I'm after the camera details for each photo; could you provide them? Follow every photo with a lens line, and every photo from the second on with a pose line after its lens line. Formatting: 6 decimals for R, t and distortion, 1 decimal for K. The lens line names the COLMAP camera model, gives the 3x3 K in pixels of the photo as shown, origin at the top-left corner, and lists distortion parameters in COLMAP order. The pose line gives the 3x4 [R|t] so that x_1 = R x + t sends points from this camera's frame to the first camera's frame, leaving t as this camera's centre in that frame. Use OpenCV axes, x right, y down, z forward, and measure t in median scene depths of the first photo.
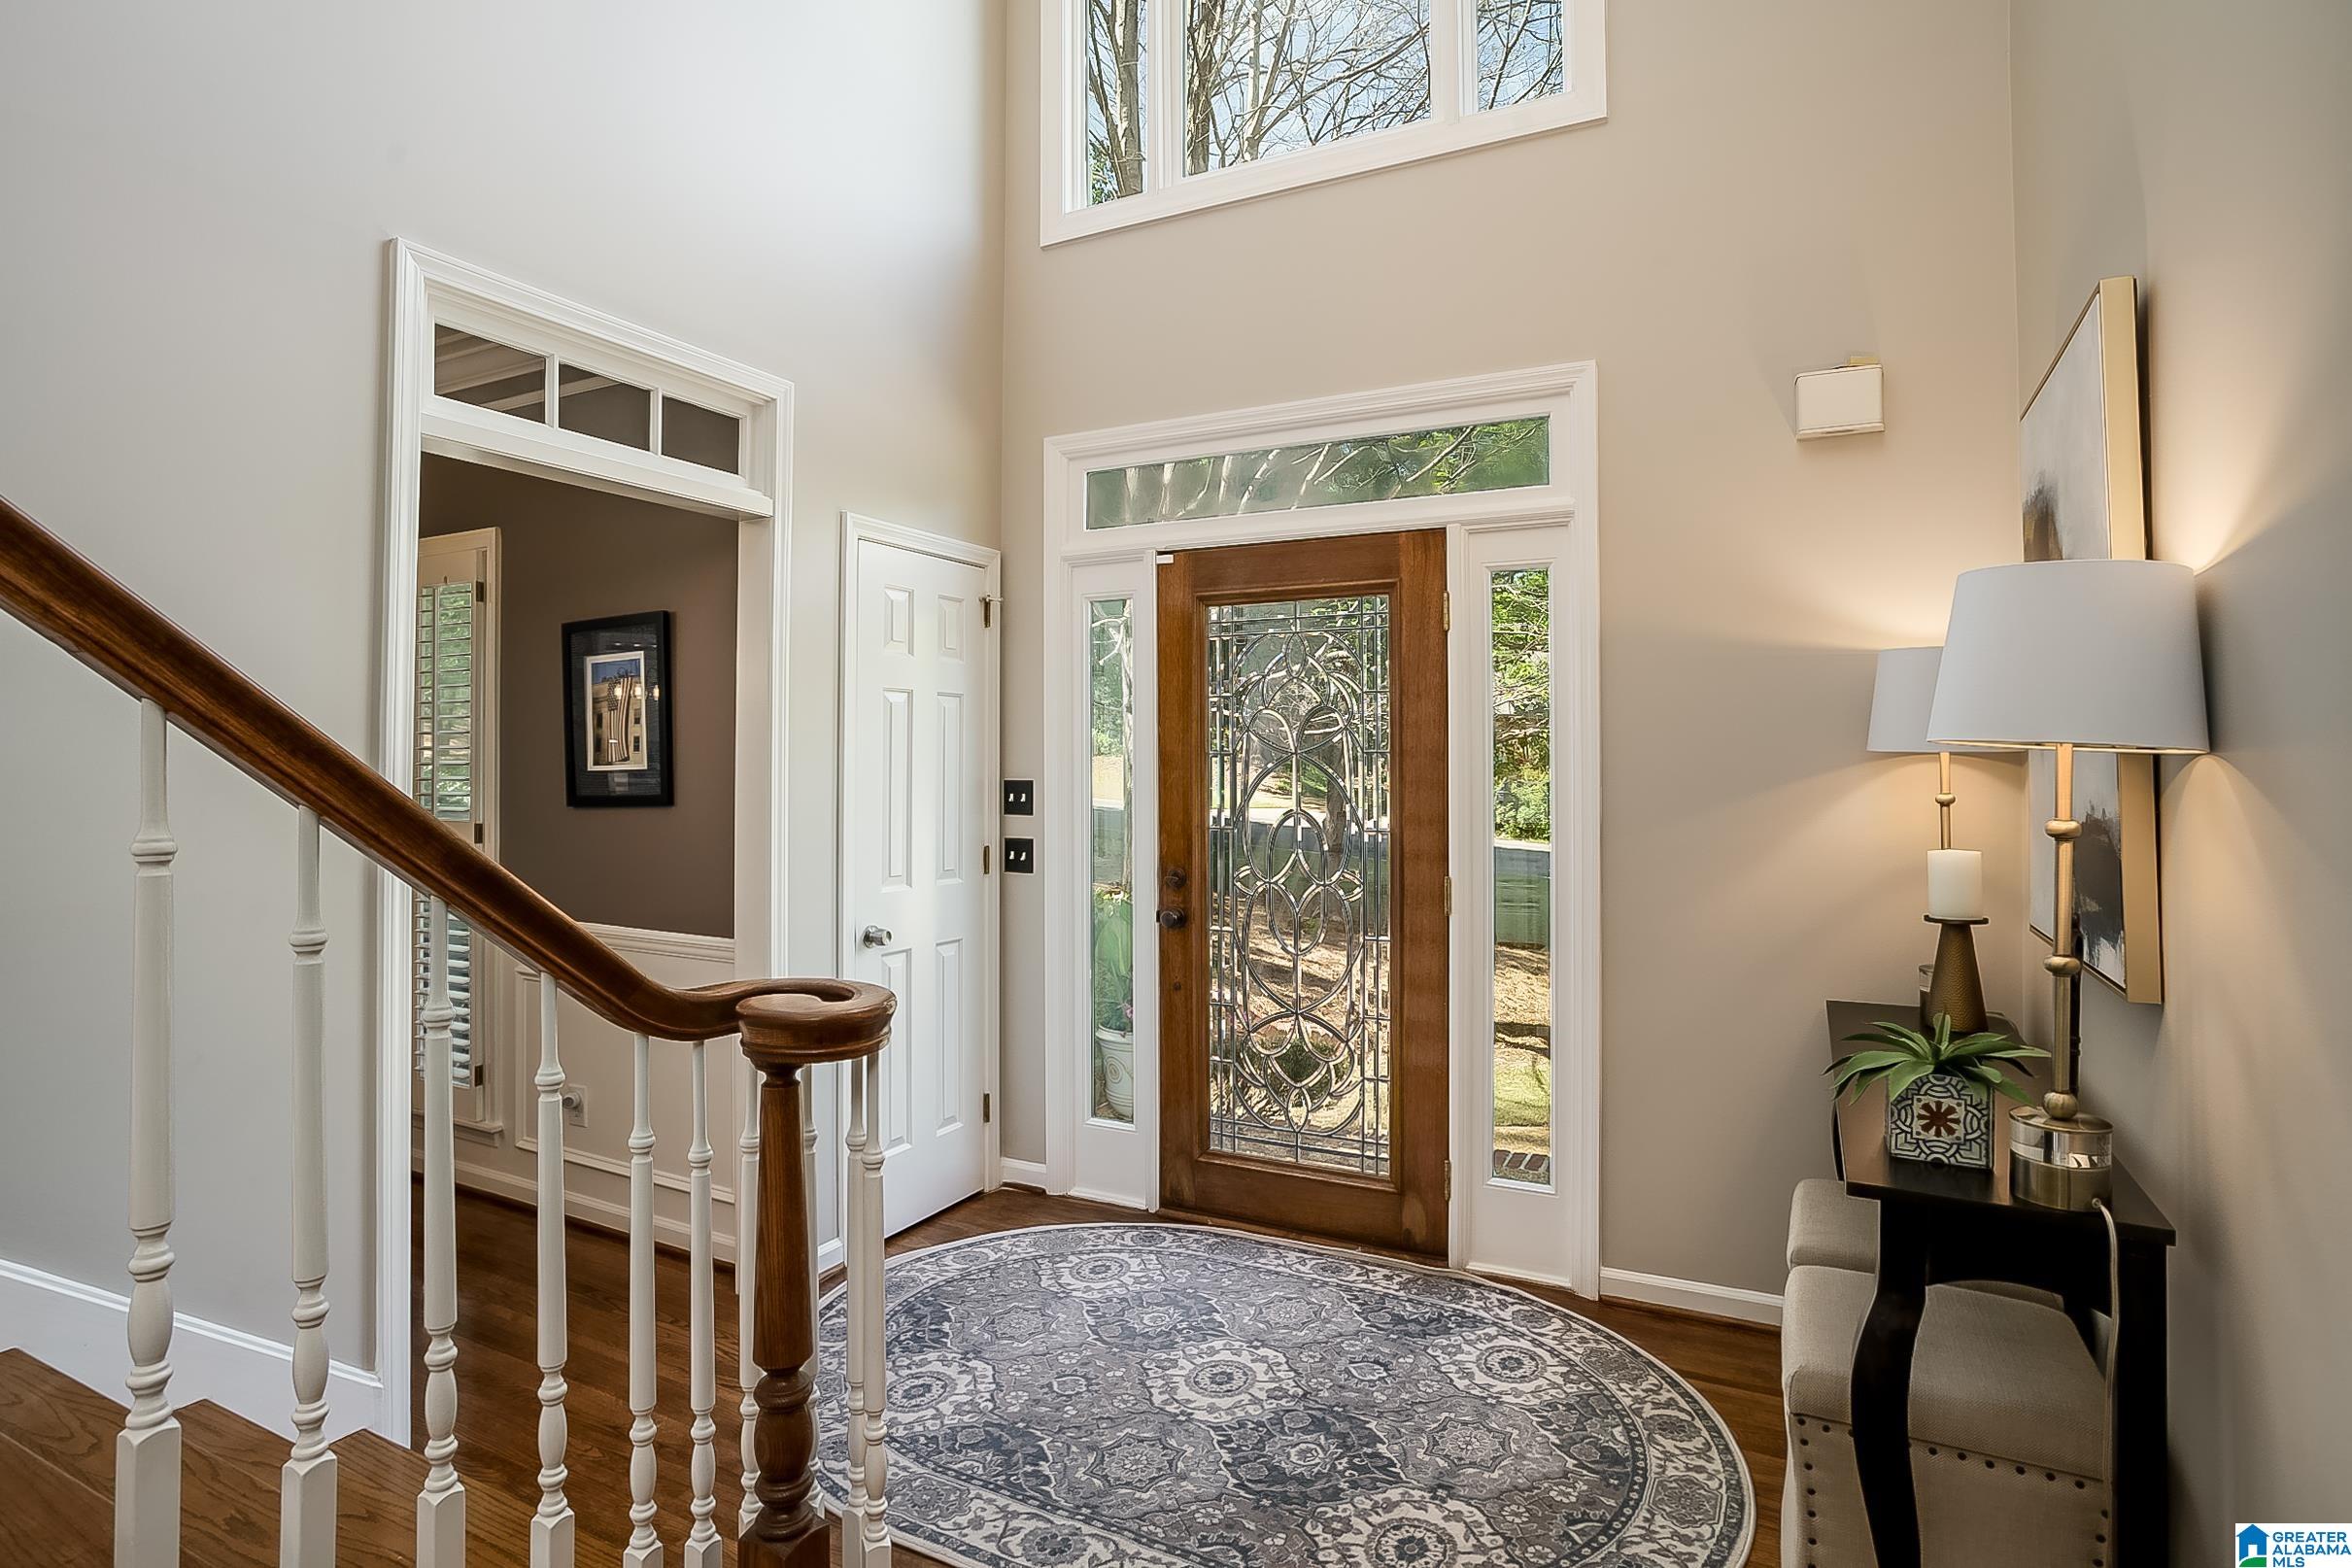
lens RADIAL K [[1219.8, 0, 1171.0], [0, 1219.8, 748.9], [0, 0, 1]] dist [-0.074482, 0.039708]
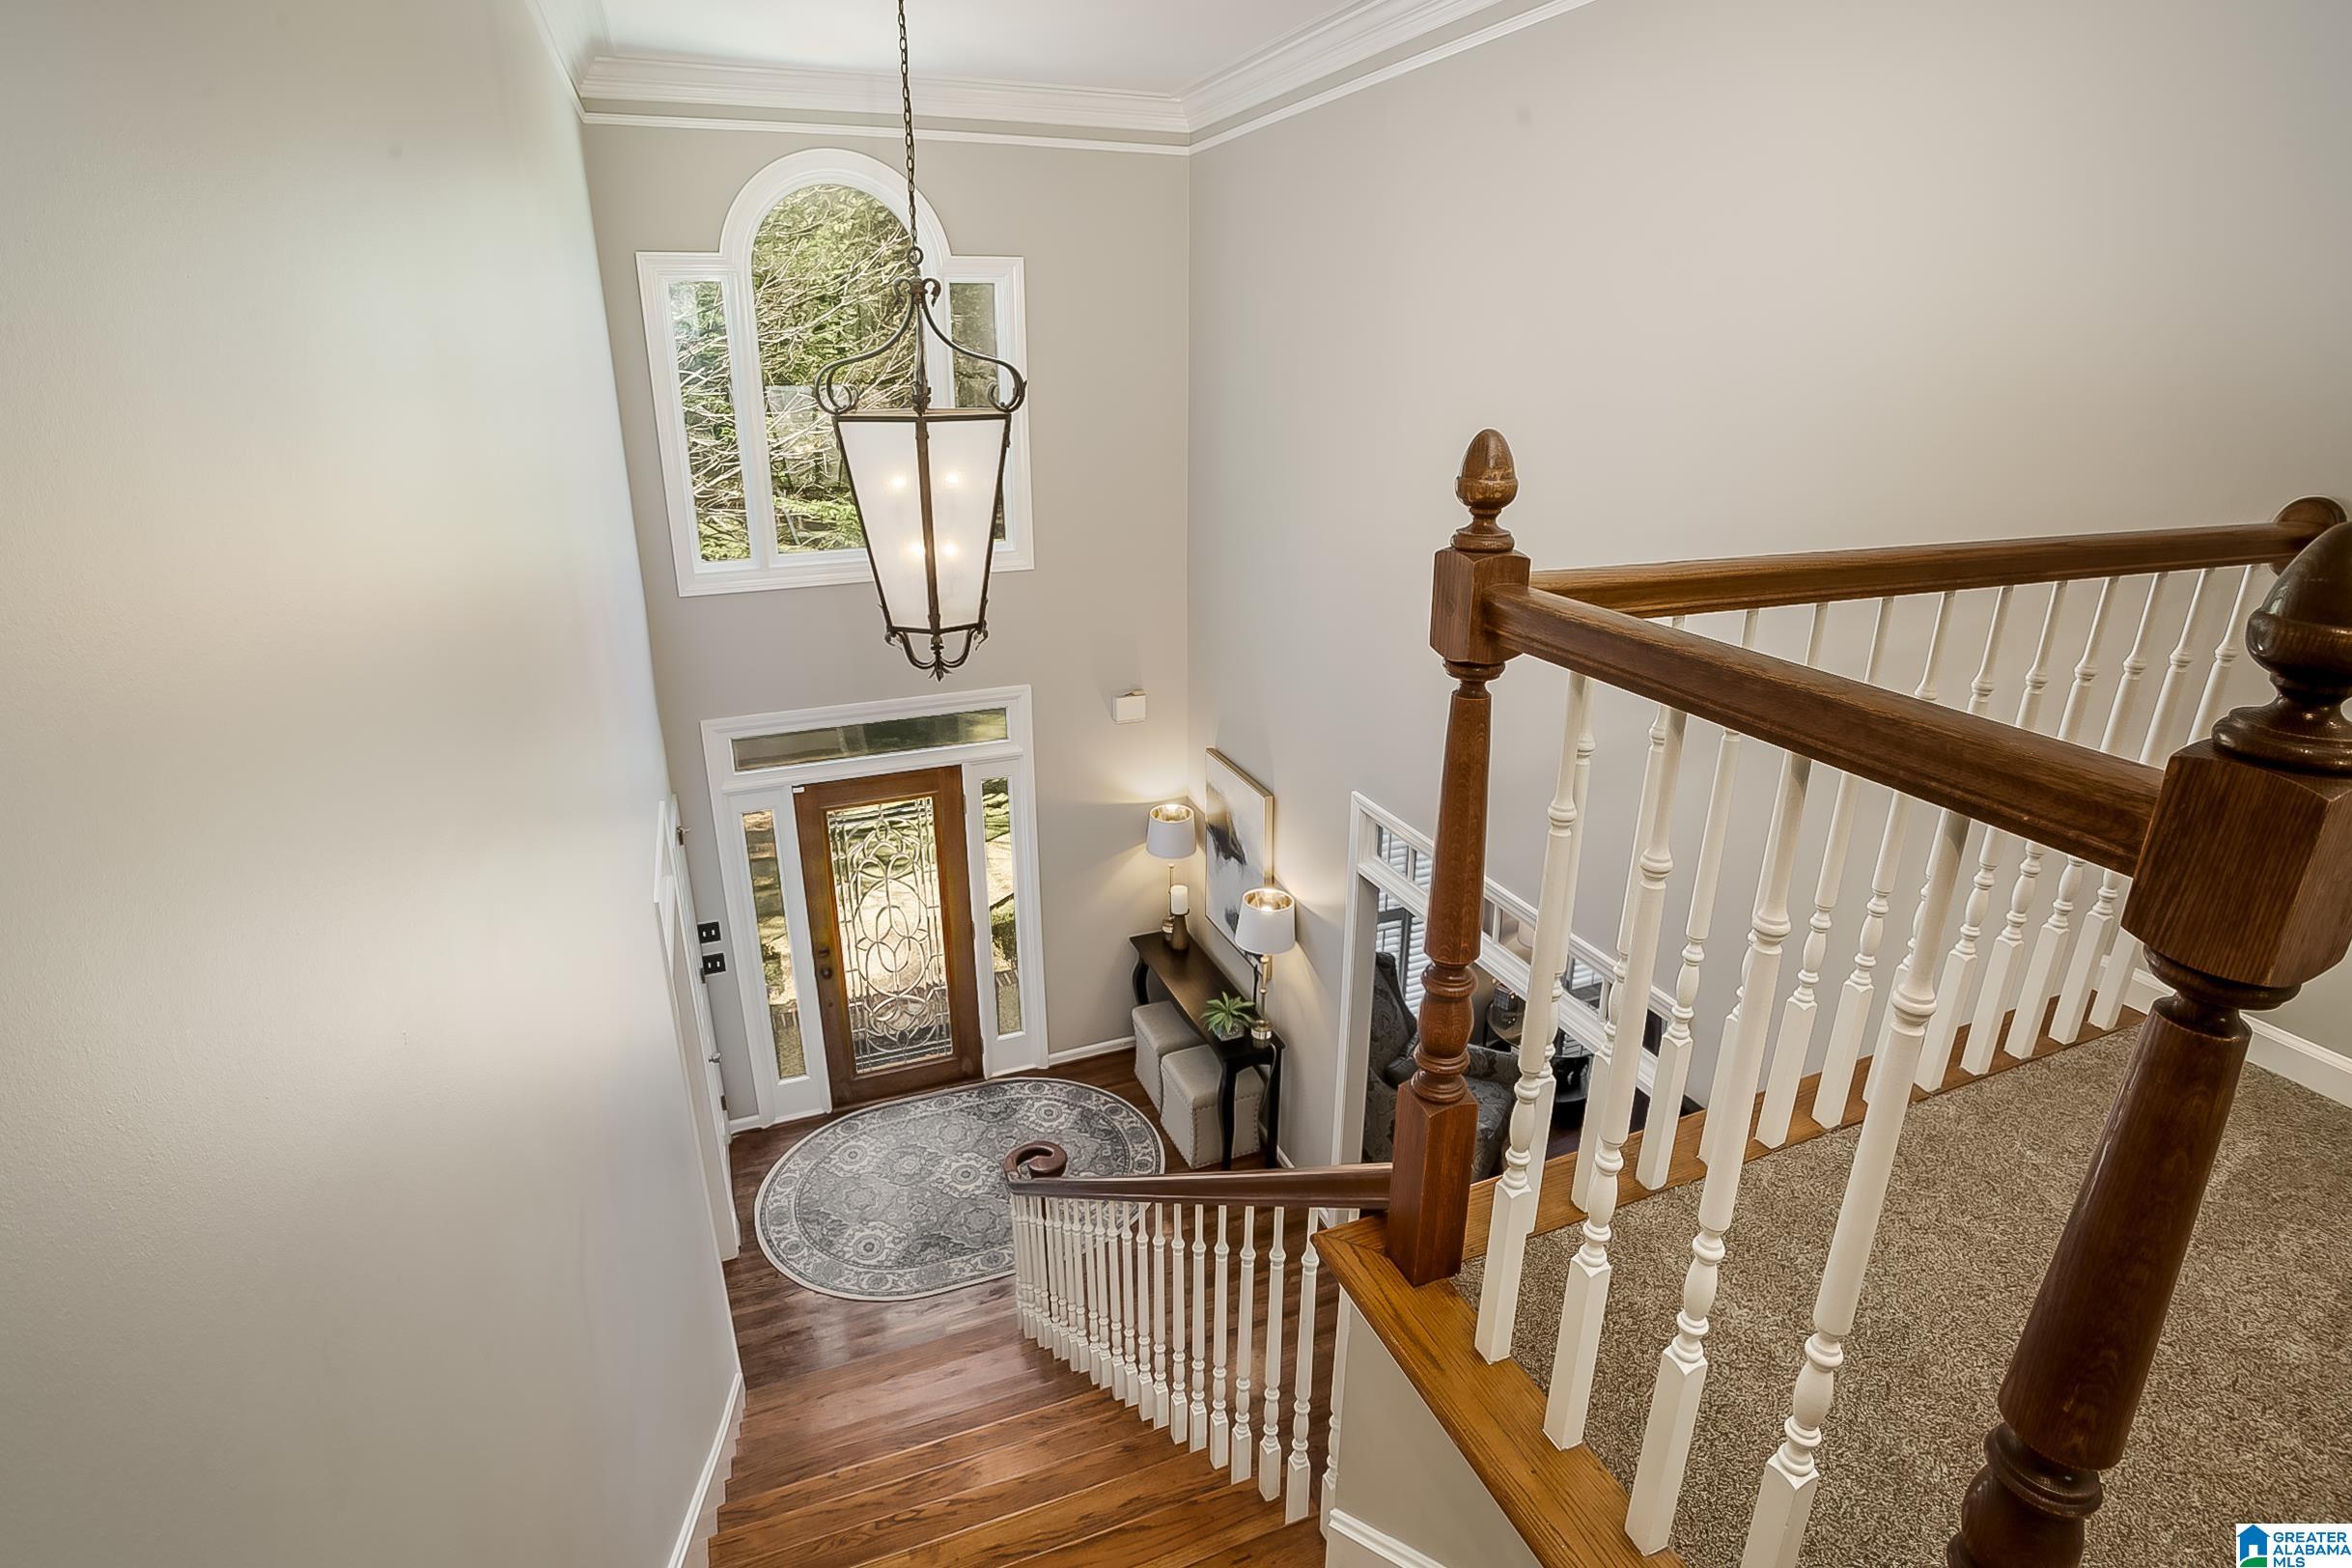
lens RADIAL K [[1173.3, 0, 1167.3], [0, 1173.3, 748.6], [0, 0, 1]] dist [-0.062324, 0.000282]
pose [[0.648624, -0.248174, 0.719511, -0.941818], [-0.007874, 0.943108, 0.332395, -0.856999], [-0.761068, -0.221264, 0.609768, -0.433915]]
